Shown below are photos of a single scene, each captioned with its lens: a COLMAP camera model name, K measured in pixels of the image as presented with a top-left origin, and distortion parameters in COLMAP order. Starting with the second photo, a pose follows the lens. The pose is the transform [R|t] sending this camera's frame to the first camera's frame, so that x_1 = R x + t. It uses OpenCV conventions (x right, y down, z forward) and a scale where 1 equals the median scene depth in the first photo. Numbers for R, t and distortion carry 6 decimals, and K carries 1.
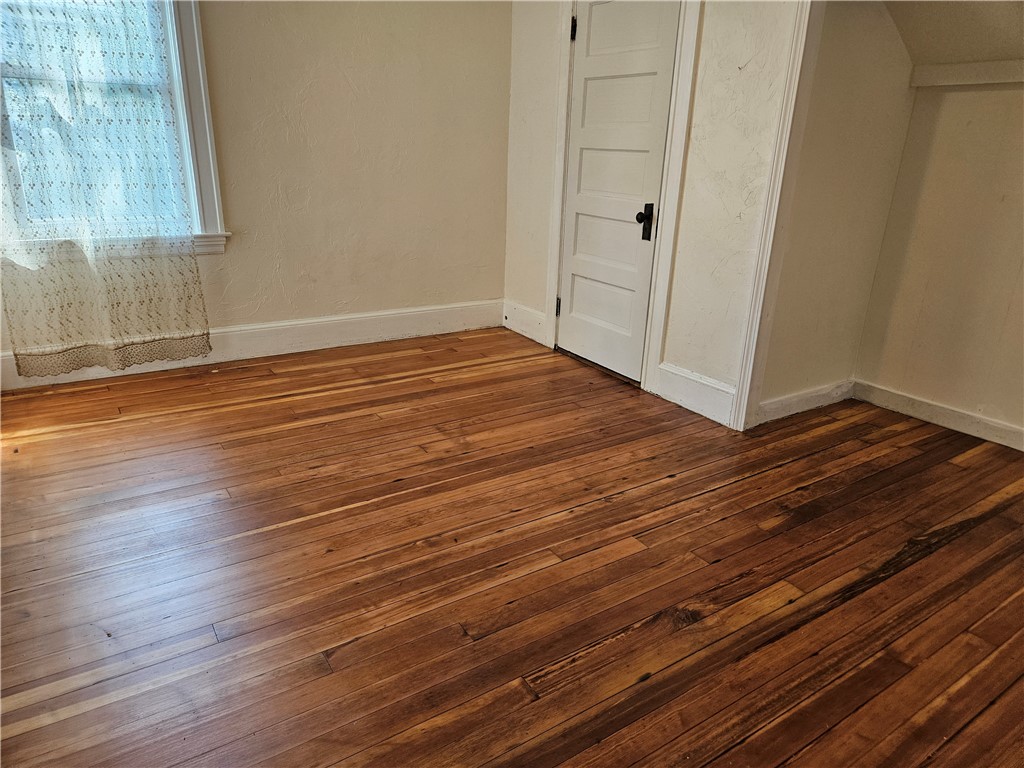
lens RADIAL K [[686.0, 0, 511.6], [0, 686.0, 379.4], [0, 0, 1]] dist [0.079784, -0.068551]
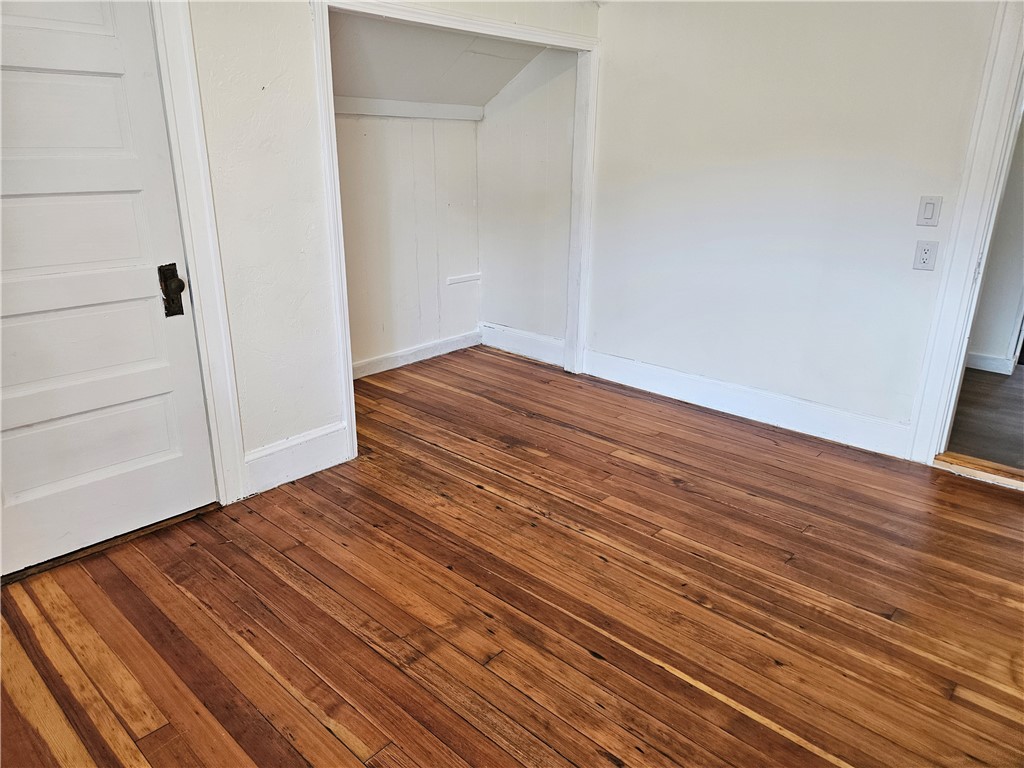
lens RADIAL K [[686.0, 0, 511.6], [0, 686.0, 379.4], [0, 0, 1]] dist [0.079784, -0.068551]
pose [[-0.241310, -0.345041, 0.907037, -0.705064], [0.301004, 0.861950, 0.407970, -0.432915], [-0.922586, 0.371469, -0.104138, 1.038410]]
